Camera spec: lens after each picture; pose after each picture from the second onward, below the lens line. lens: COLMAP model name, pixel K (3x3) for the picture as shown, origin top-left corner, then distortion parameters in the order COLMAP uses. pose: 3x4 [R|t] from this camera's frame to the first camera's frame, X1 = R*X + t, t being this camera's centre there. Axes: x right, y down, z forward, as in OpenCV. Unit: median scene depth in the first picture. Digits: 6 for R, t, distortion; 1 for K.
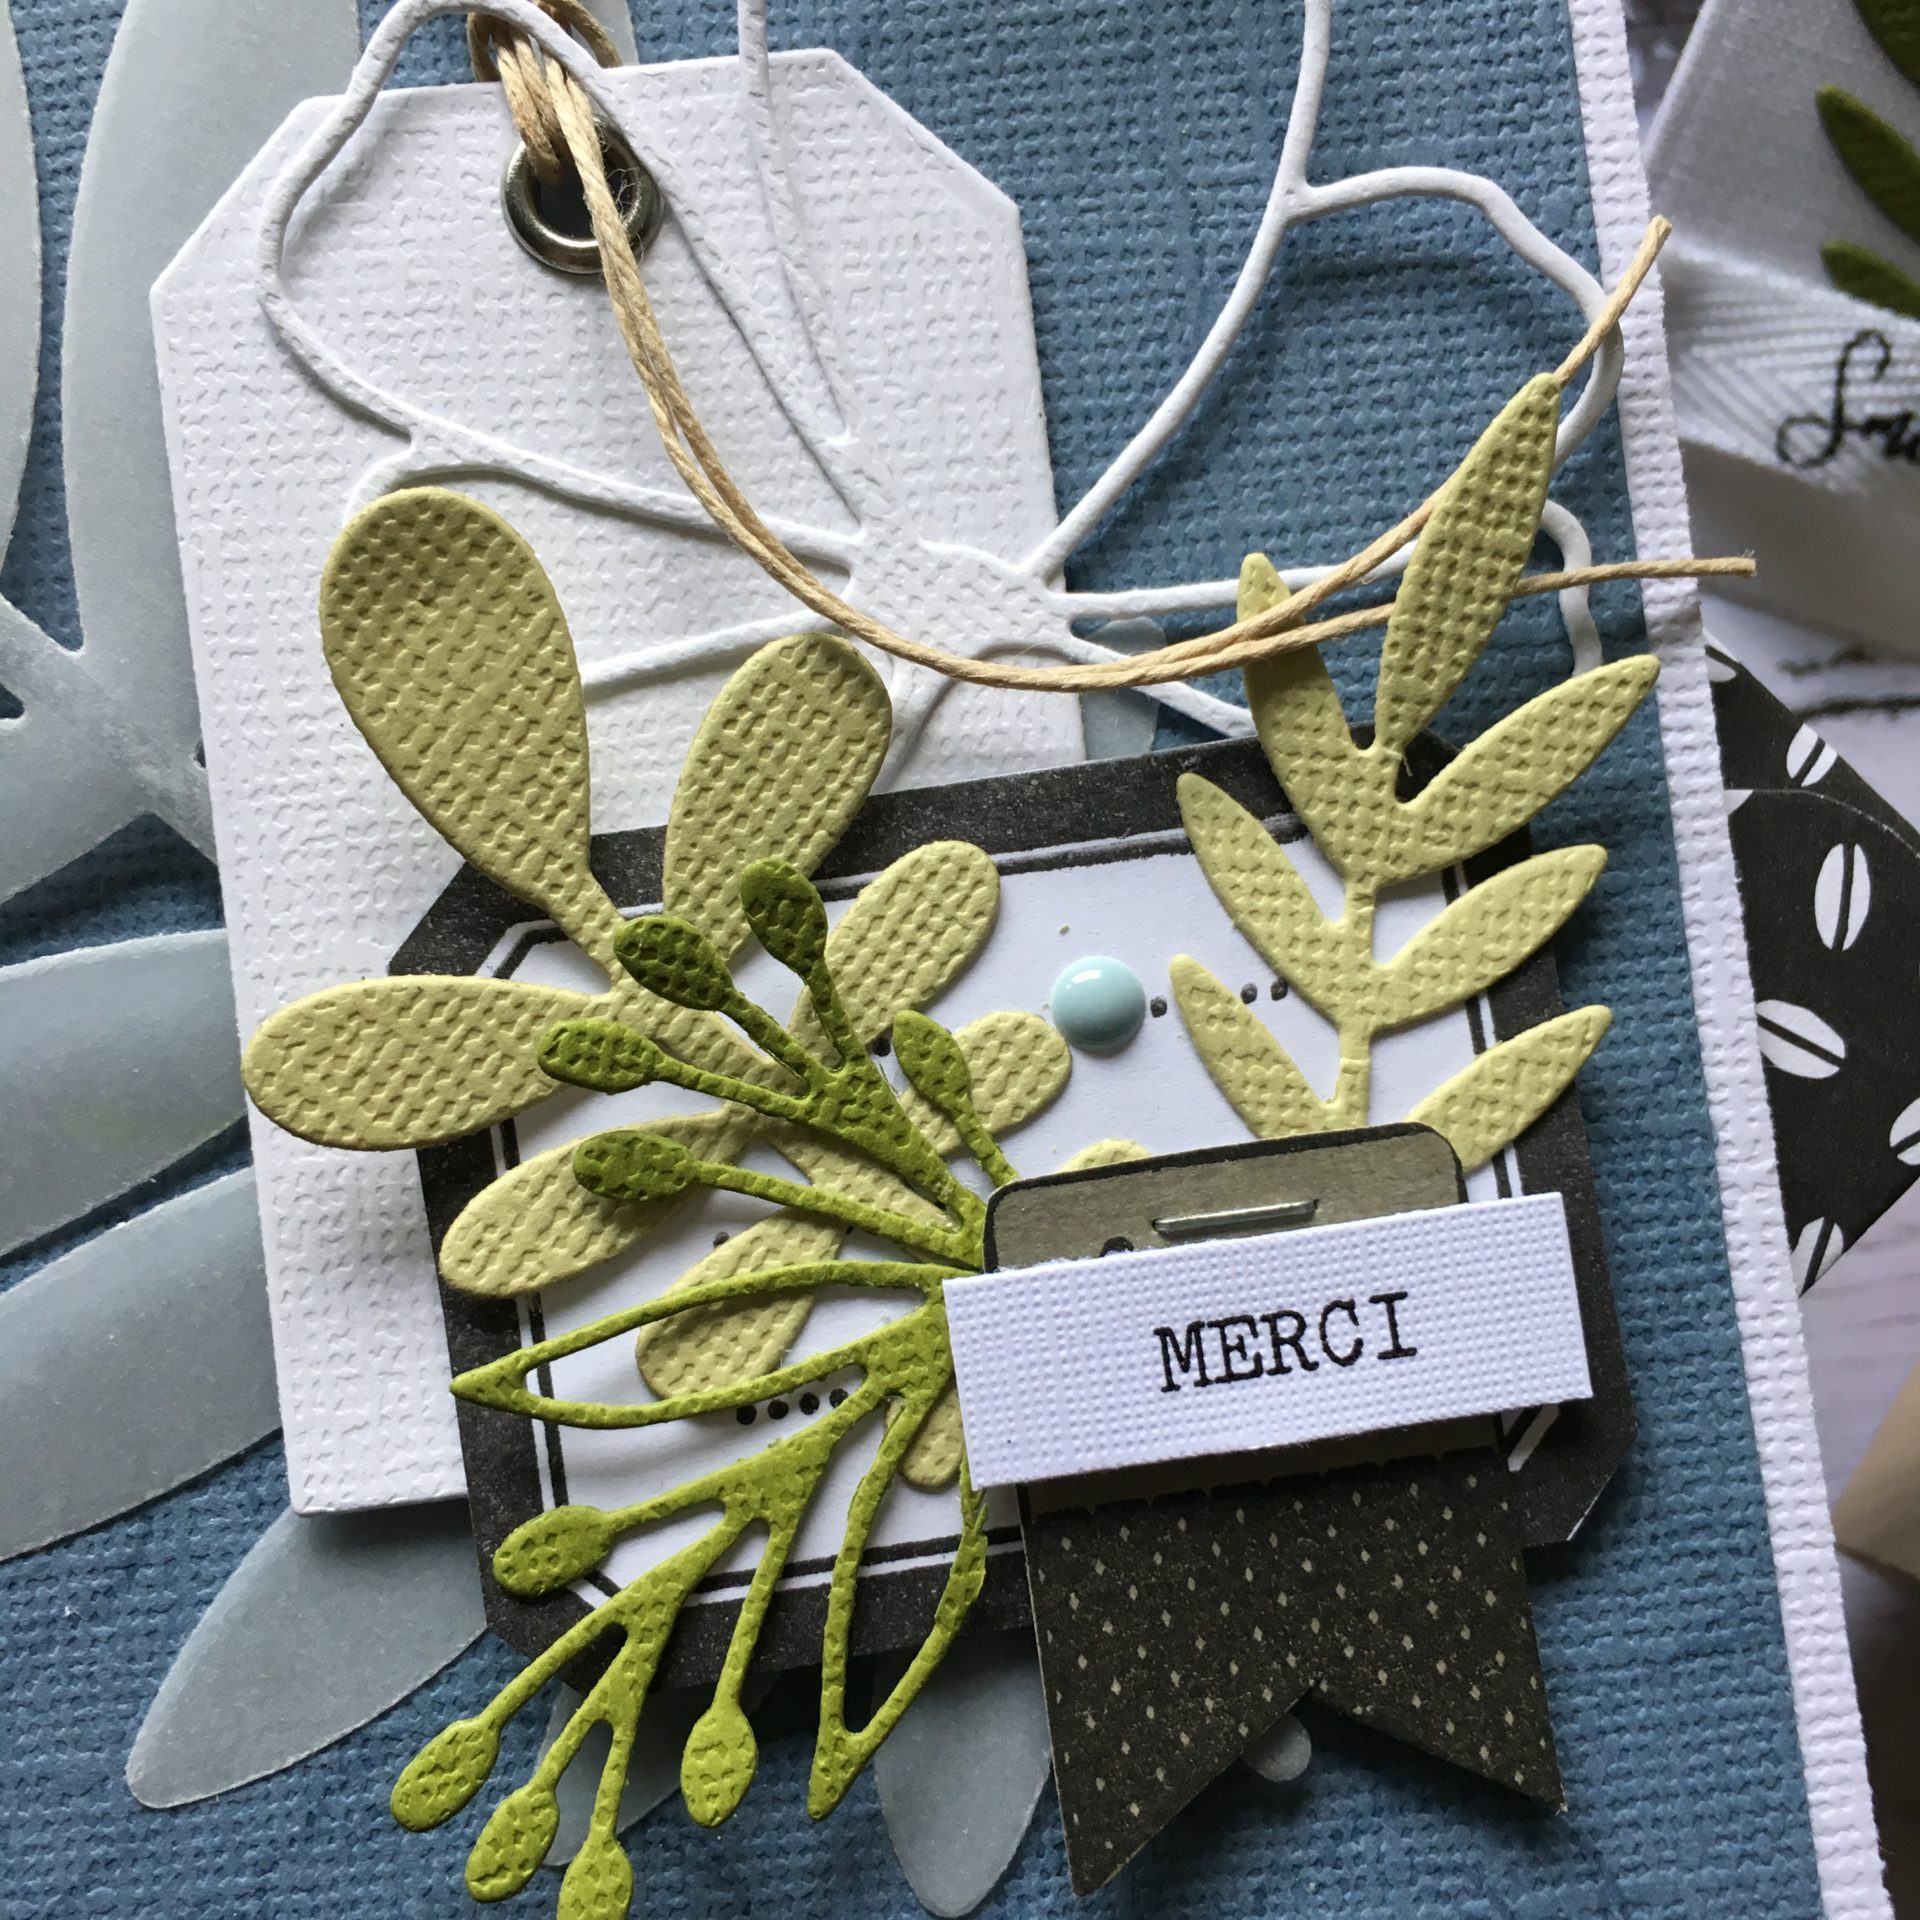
lens RADIAL K [[2322.3, 0, 960.0], [0, 2322.3, 960.0], [0, 0, 1]] dist [0.073972, -0.181253]
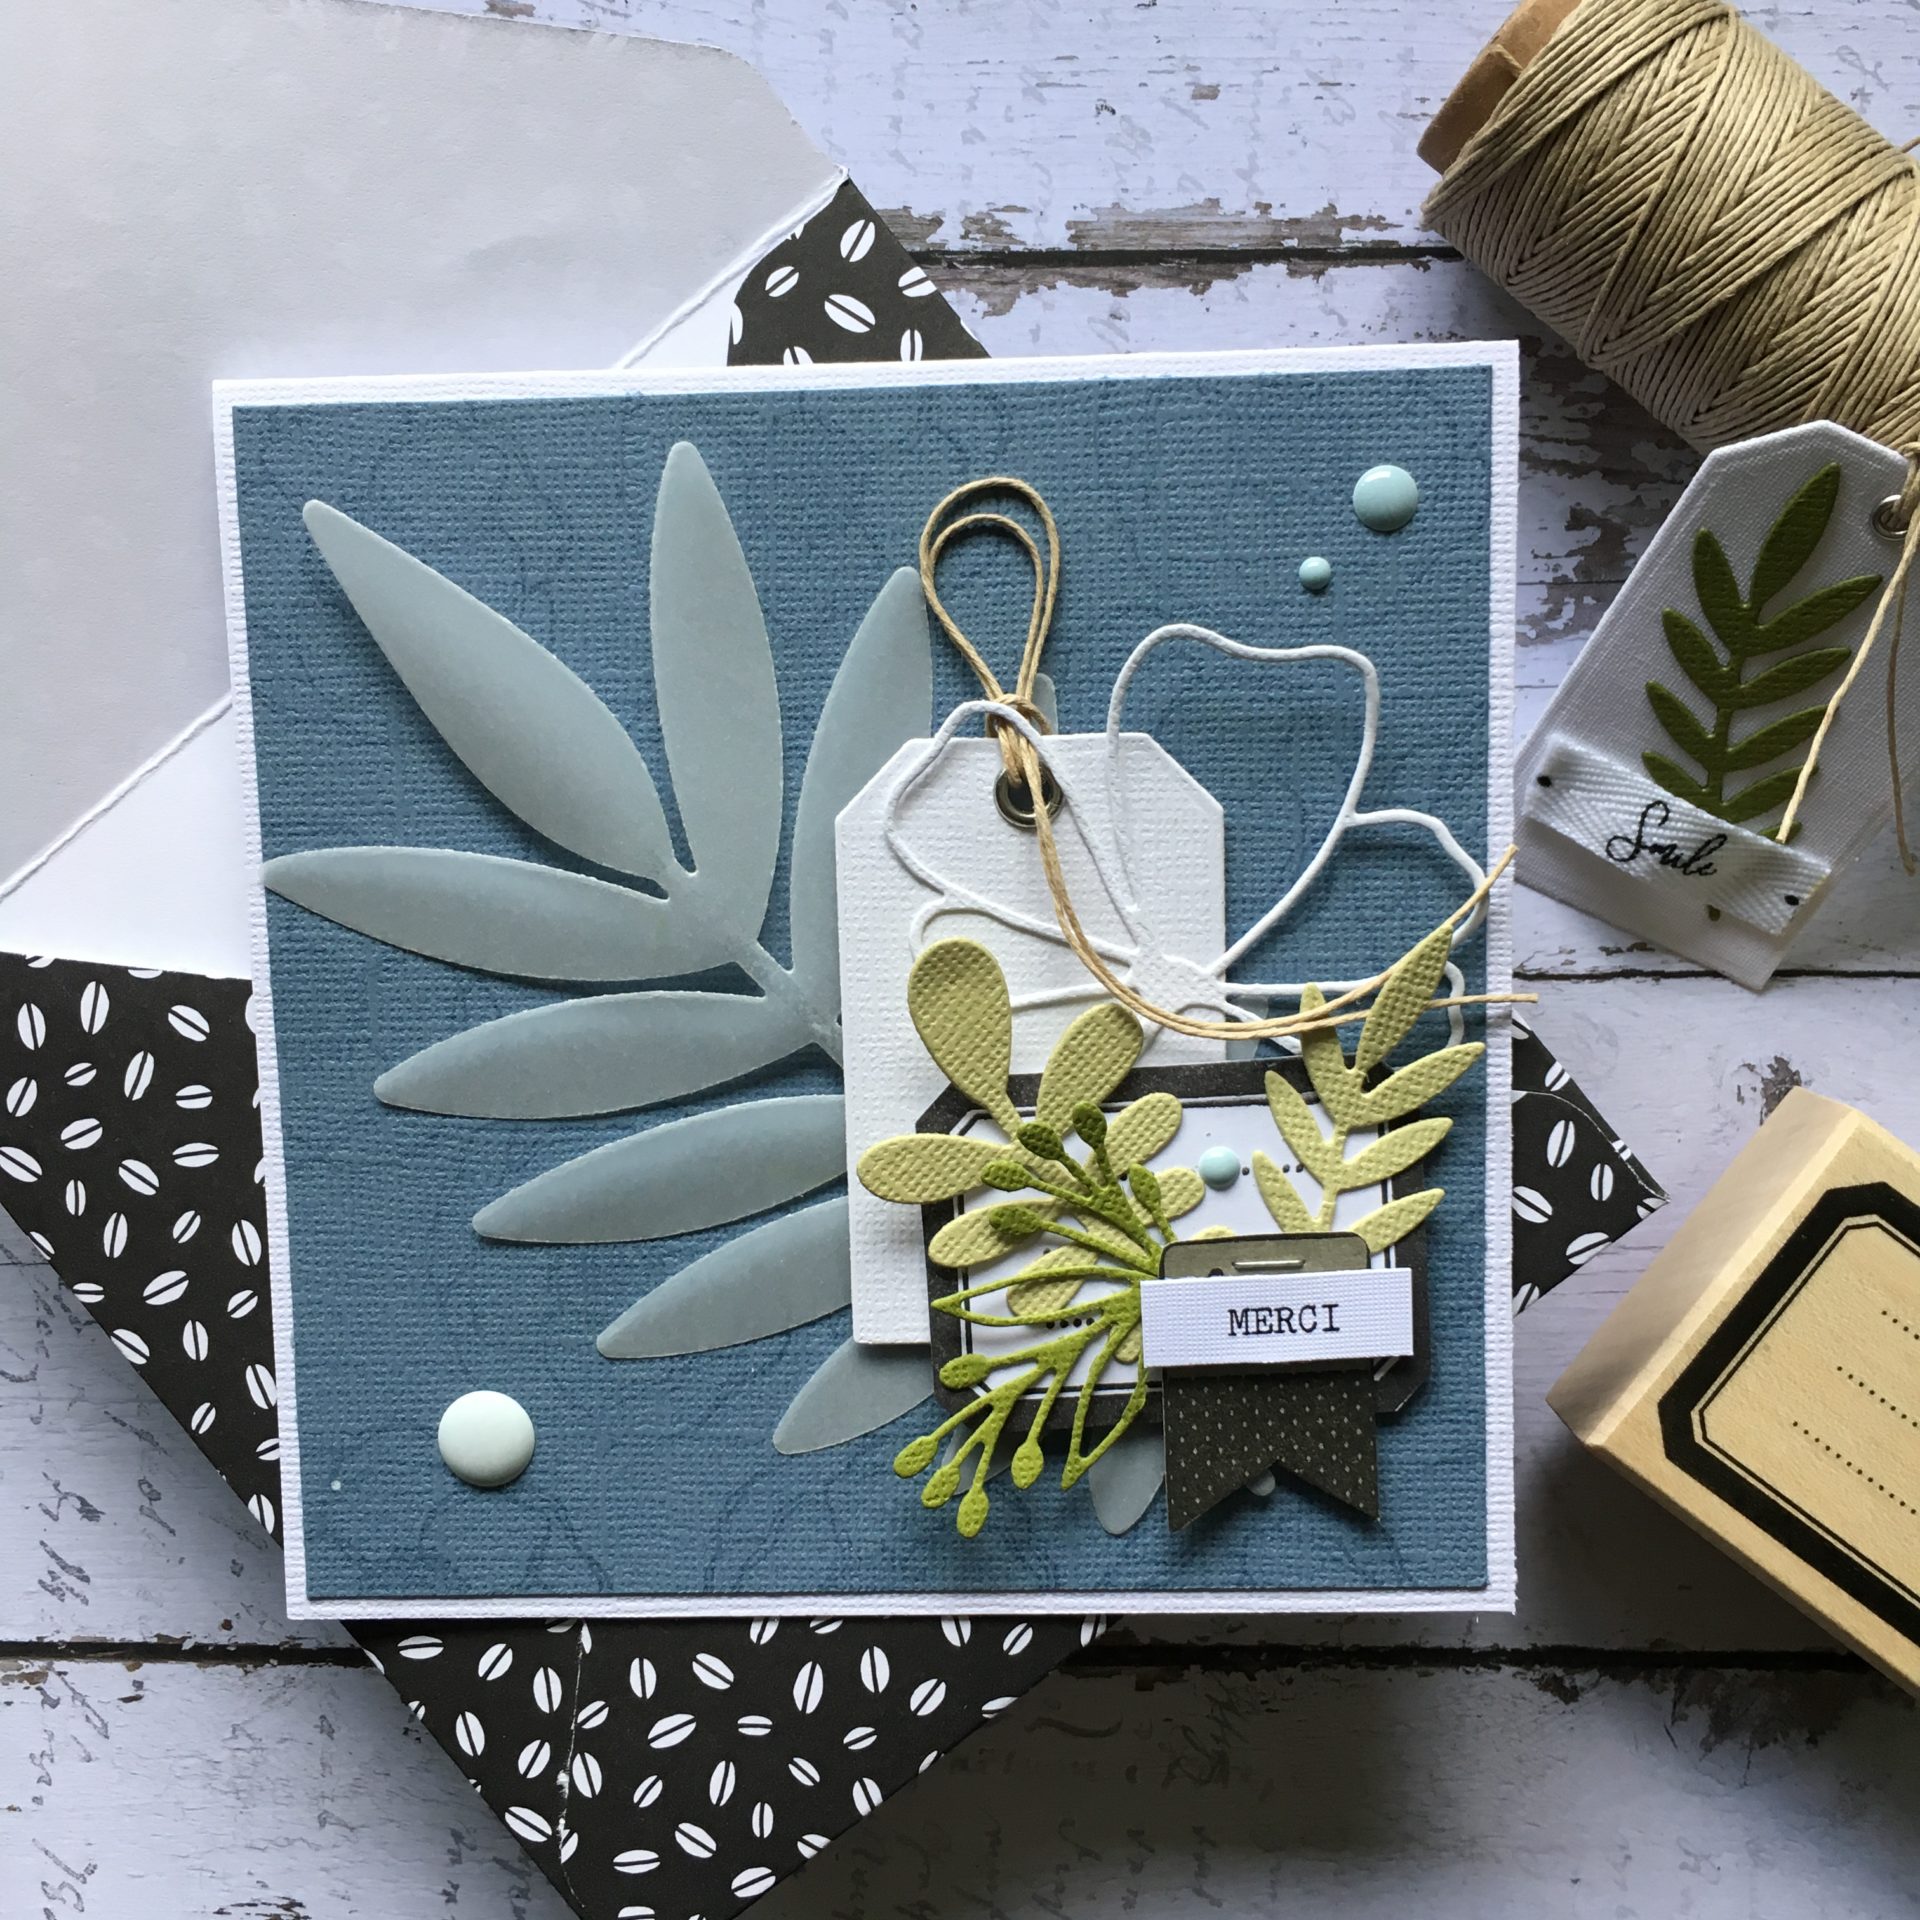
lens RADIAL K [[2322.3, 0, 960.0], [0, 2322.3, 960.0], [0, 0, 1]] dist [0.073972, -0.181253]
pose [[0.994527, 0.099391, -0.032208, -0.140815], [-0.092390, 0.980563, 0.173089, -0.552058], [0.048785, -0.169166, 0.984379, -1.226884]]
